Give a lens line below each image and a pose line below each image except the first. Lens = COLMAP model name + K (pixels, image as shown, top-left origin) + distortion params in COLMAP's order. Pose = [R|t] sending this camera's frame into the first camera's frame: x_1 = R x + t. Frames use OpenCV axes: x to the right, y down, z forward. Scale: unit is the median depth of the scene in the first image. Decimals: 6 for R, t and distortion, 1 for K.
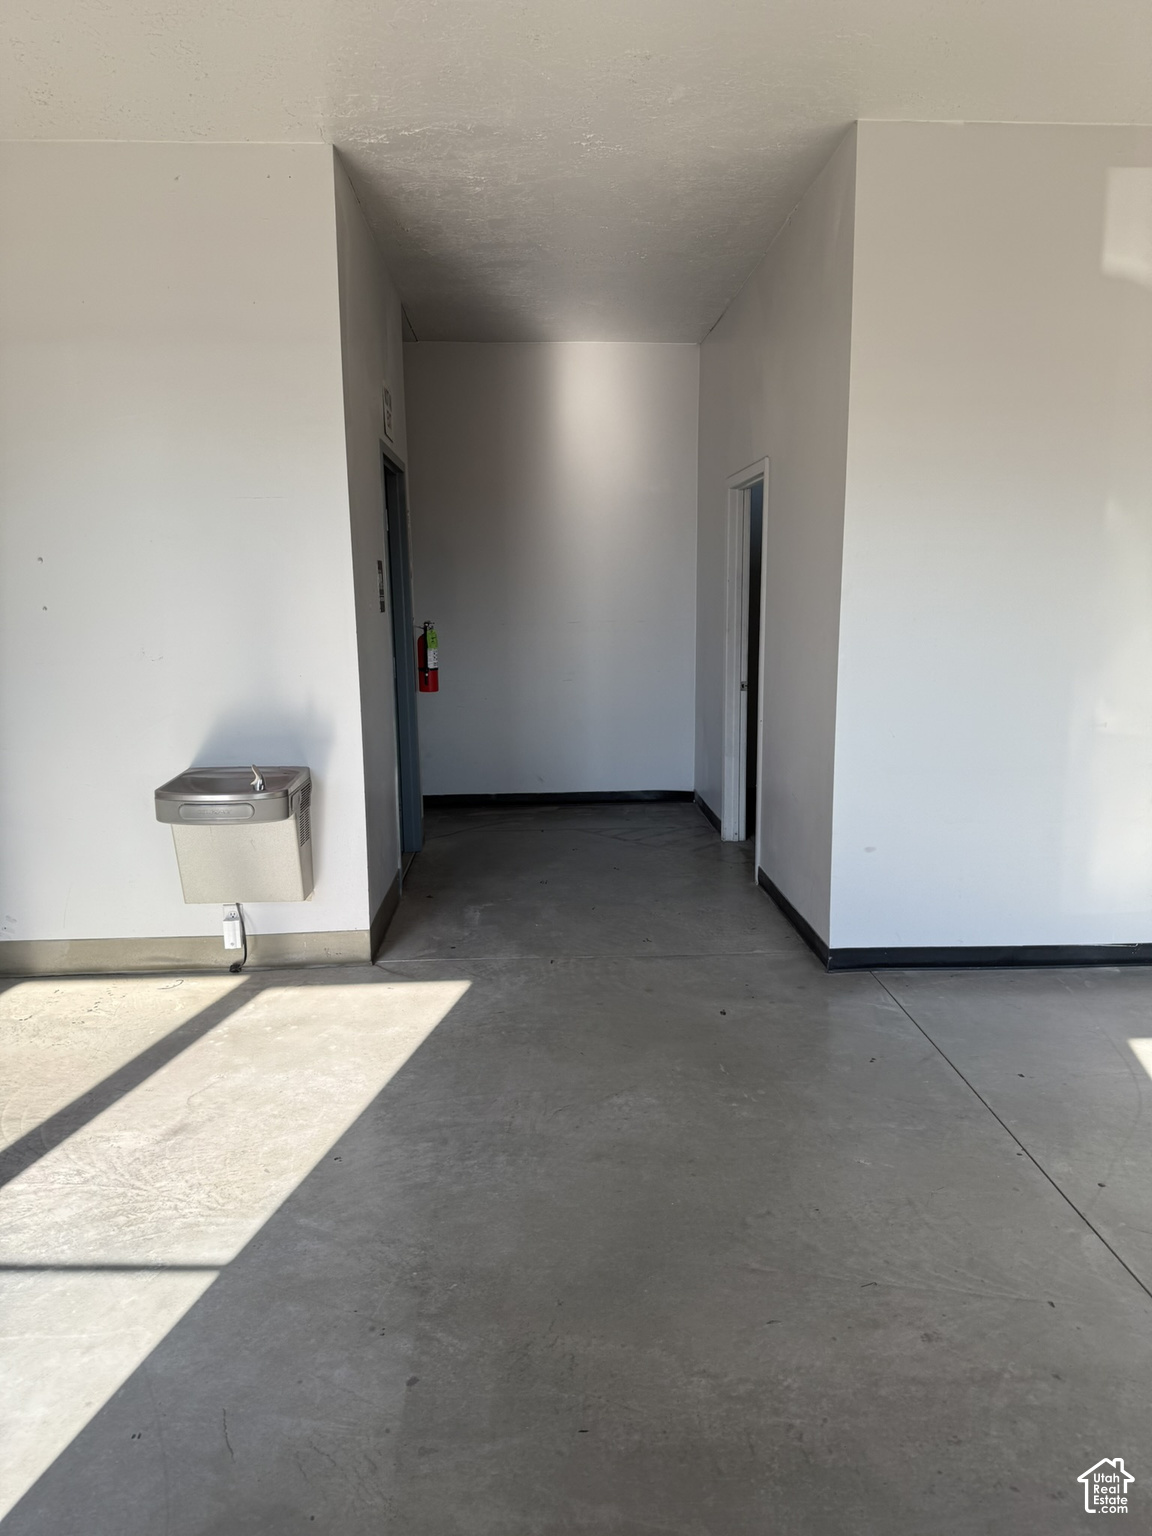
lens RADIAL K [[994.9, 0, 741.3], [0, 994.9, 773.9], [0, 0, 1]] dist [-0.011430, -0.037218]
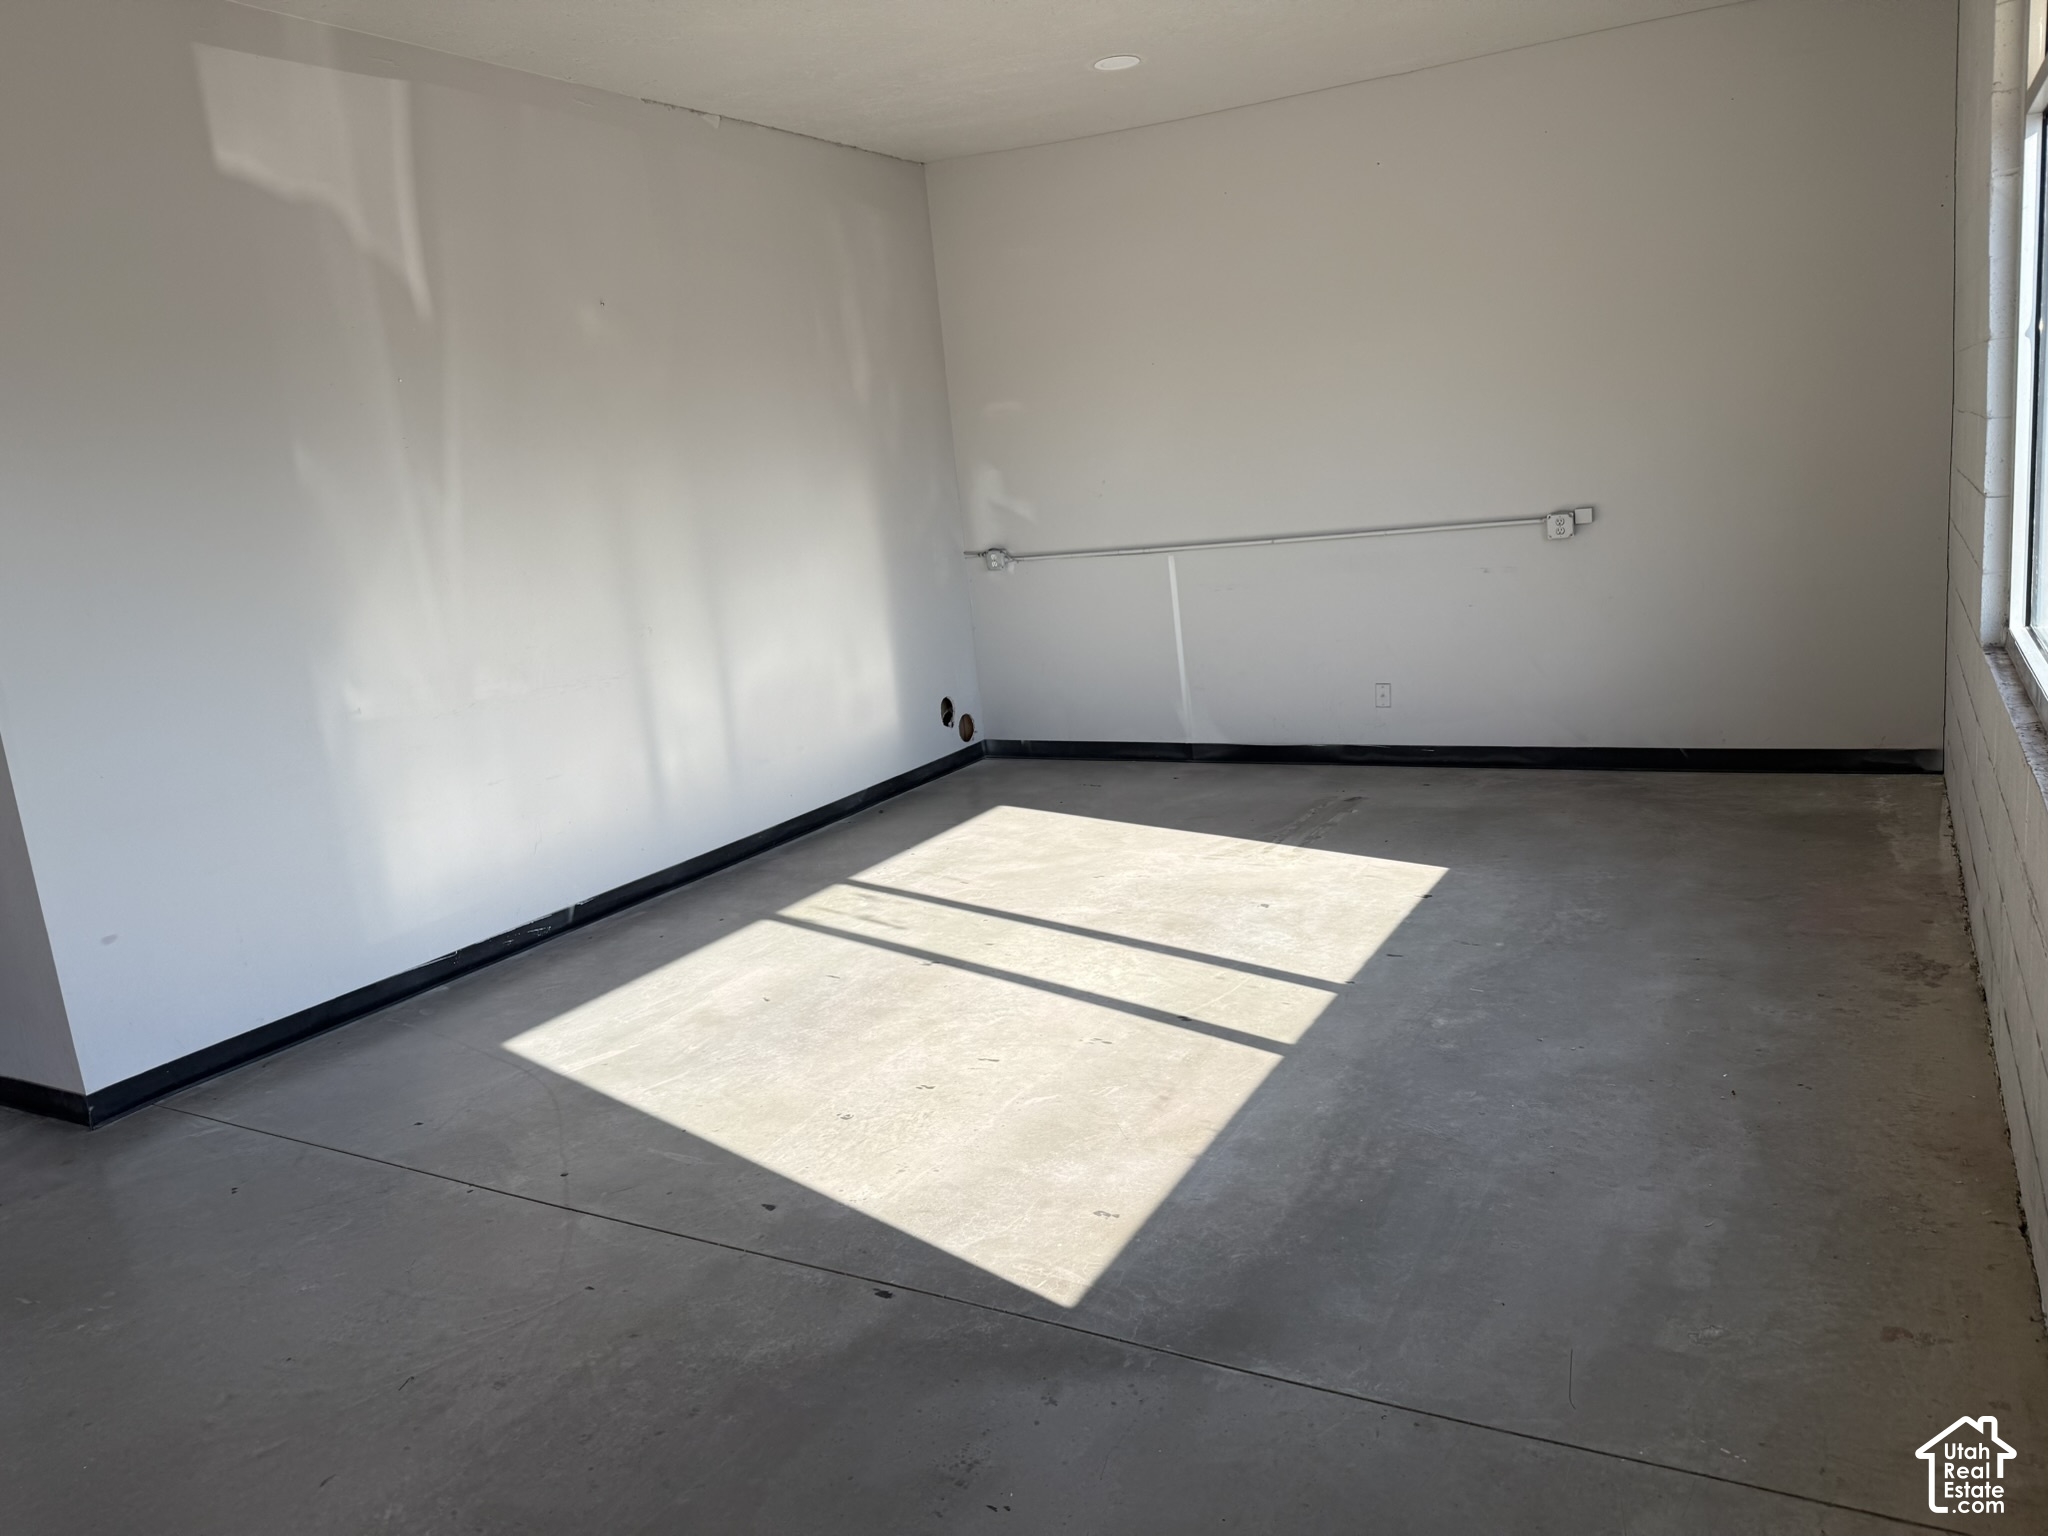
lens RADIAL K [[1326.6, 0, 1015.9], [0, 1326.6, 758.4], [0, 0, 1]] dist [-0.011430, -0.037218]
pose [[0.545105, -0.215124, 0.810298, -0.250136], [0.233245, 0.967274, 0.099890, 0.007643], [-0.805269, 0.134548, 0.577442, -0.089623]]
